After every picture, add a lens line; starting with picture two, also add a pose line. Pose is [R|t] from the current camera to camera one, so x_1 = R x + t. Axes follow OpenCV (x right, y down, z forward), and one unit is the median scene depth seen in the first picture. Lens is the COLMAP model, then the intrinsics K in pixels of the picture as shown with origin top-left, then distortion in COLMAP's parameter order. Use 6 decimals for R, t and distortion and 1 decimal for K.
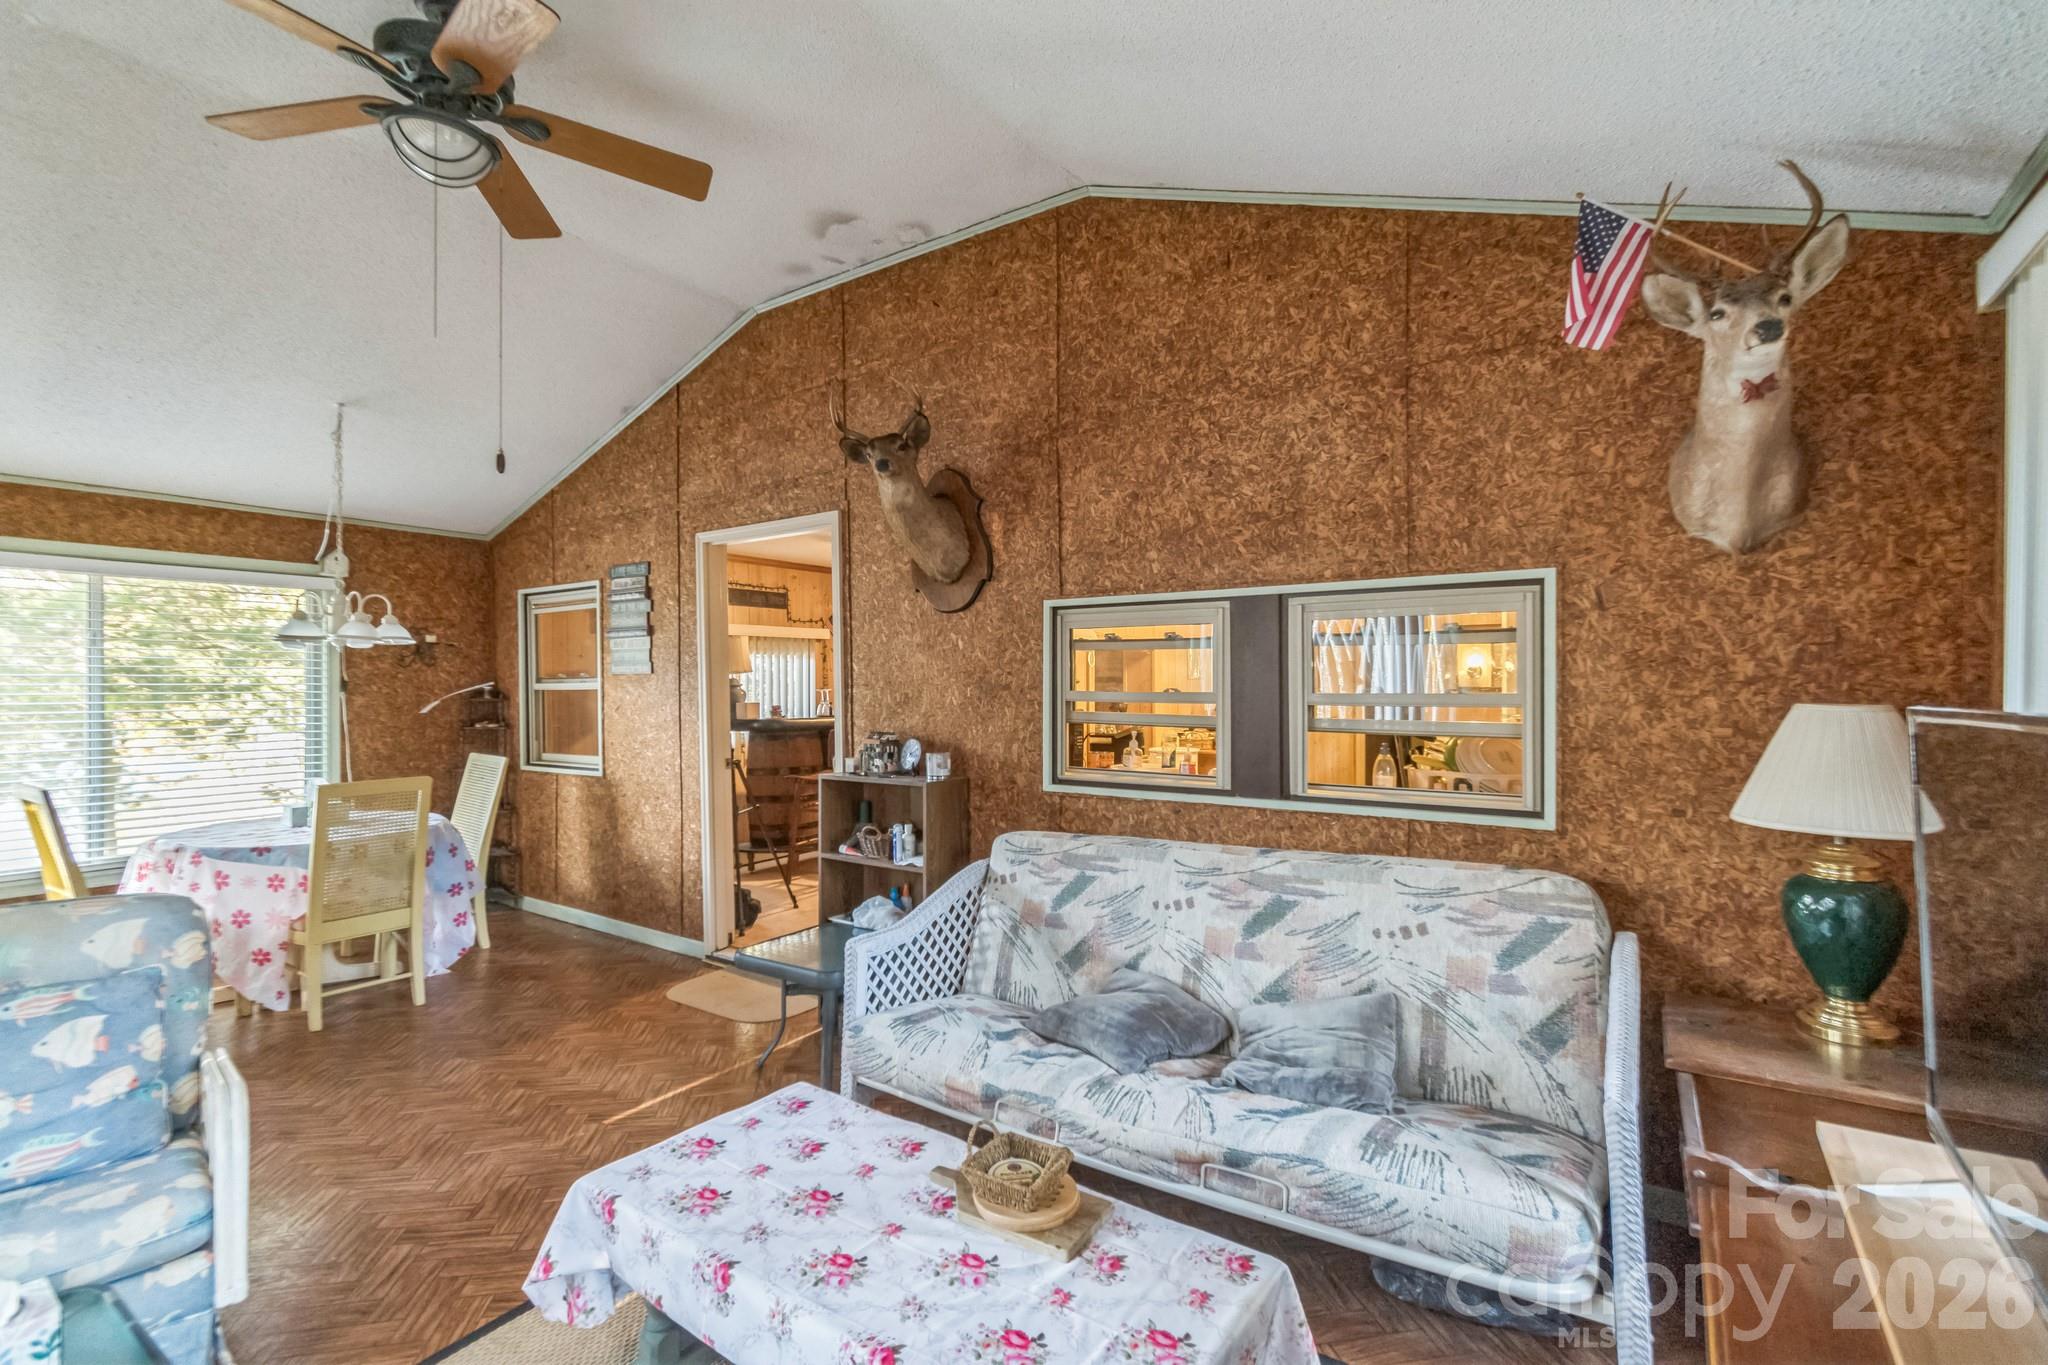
lens RADIAL K [[914.4, 0, 1039.1], [0, 914.4, 690.2], [0, 0, 1]] dist [0.003246, -0.001885]
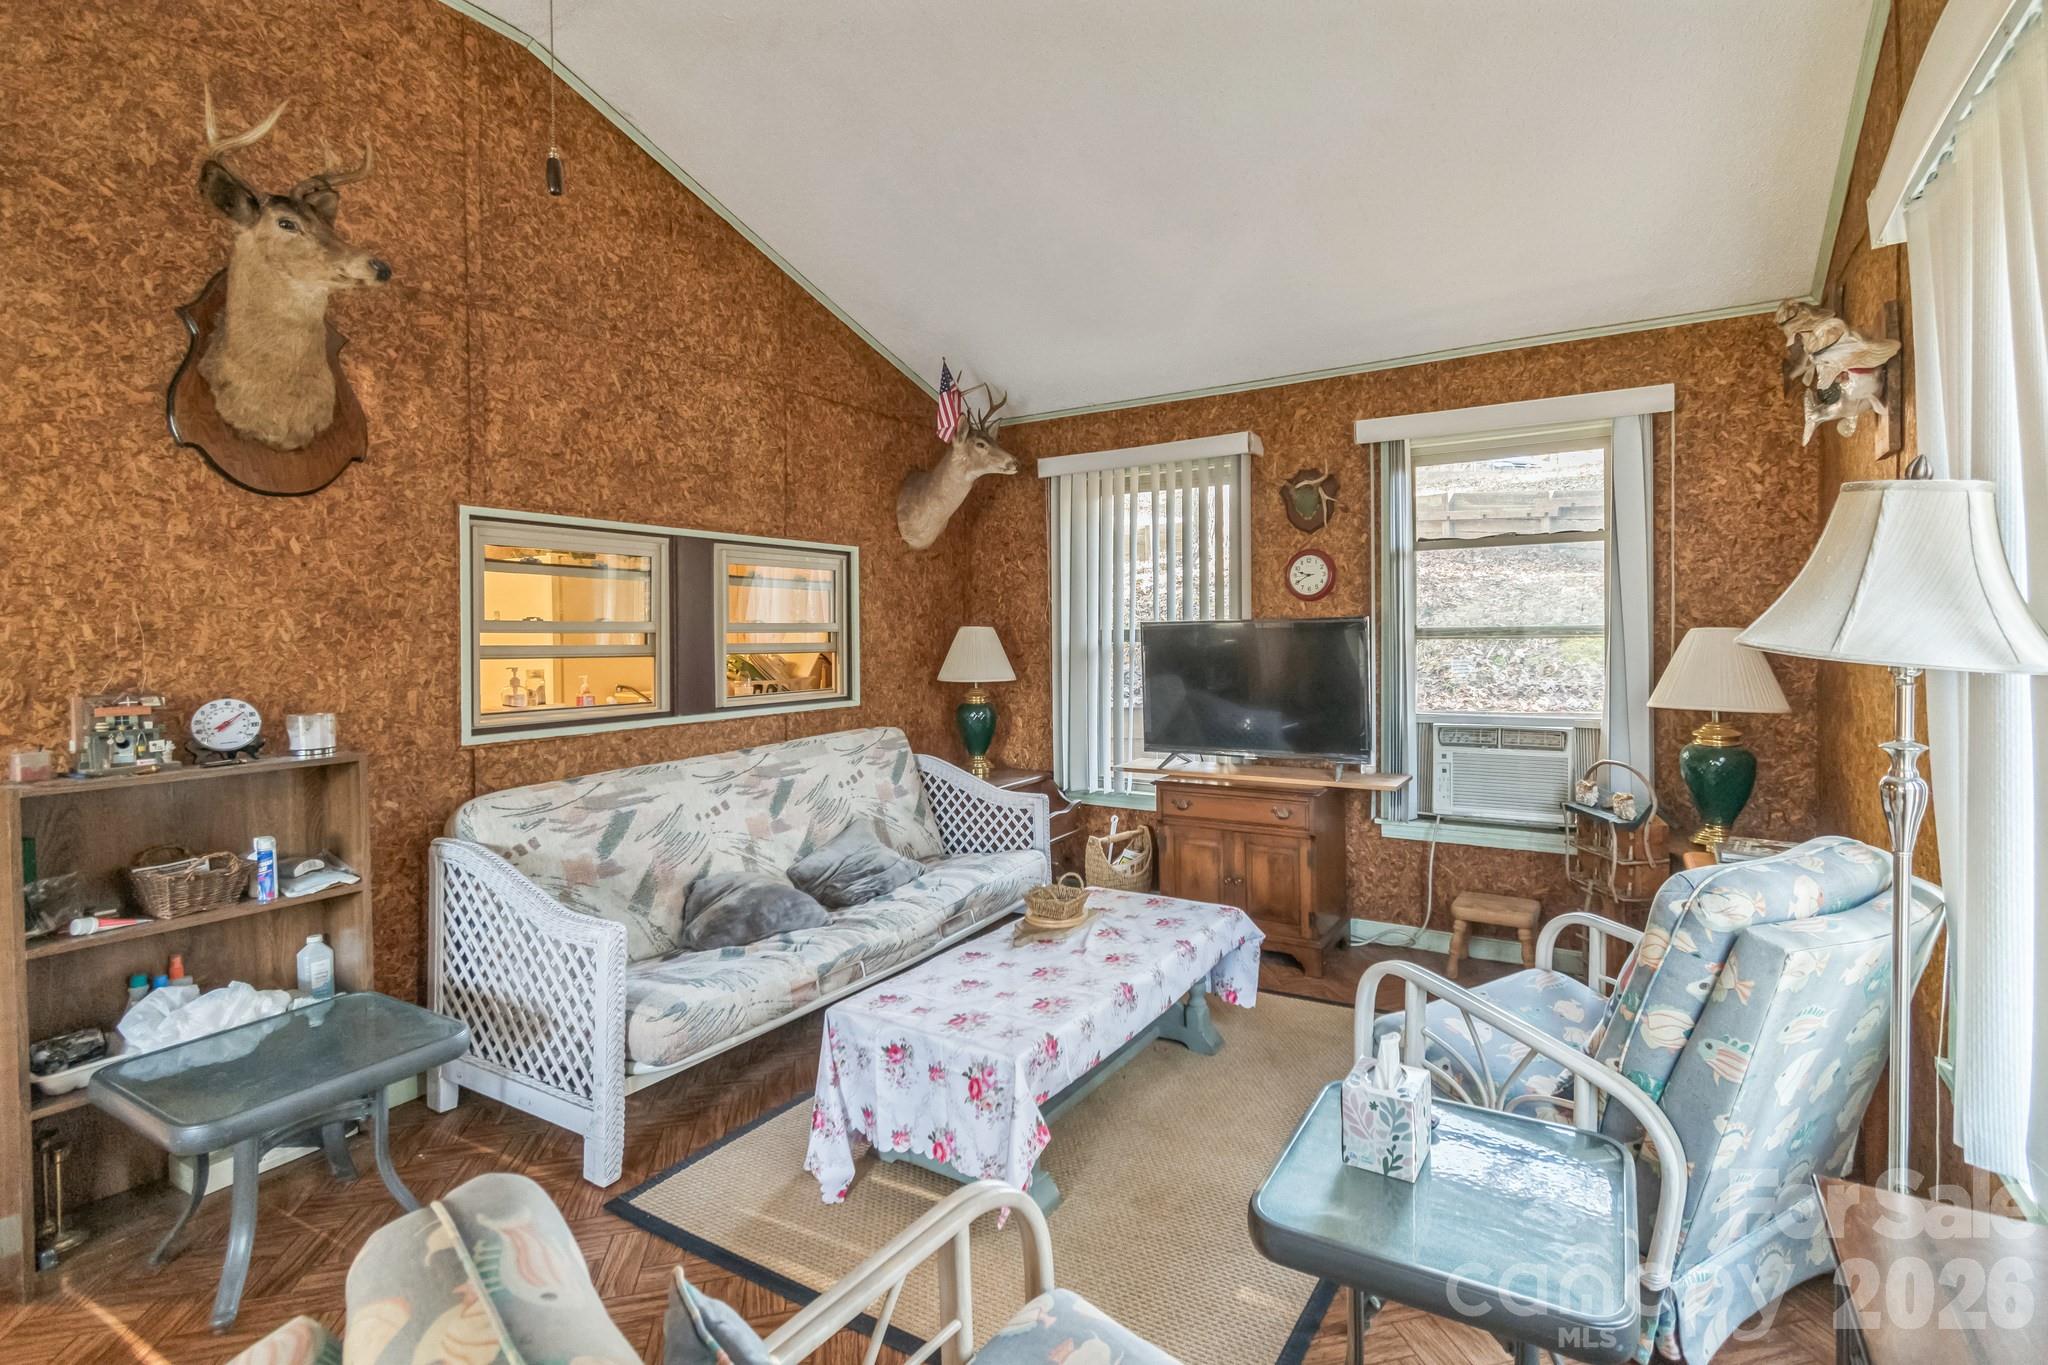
lens RADIAL K [[914.4, 0, 1063.4], [0, 914.4, 665.3], [0, 0, 1]] dist [0.003246, -0.001885]
pose [[-0.051329, -0.033605, 0.998116, -0.893303], [0.016016, 0.999277, 0.034468, 0.023394], [-0.998553, 0.017755, -0.050754, 0.572356]]
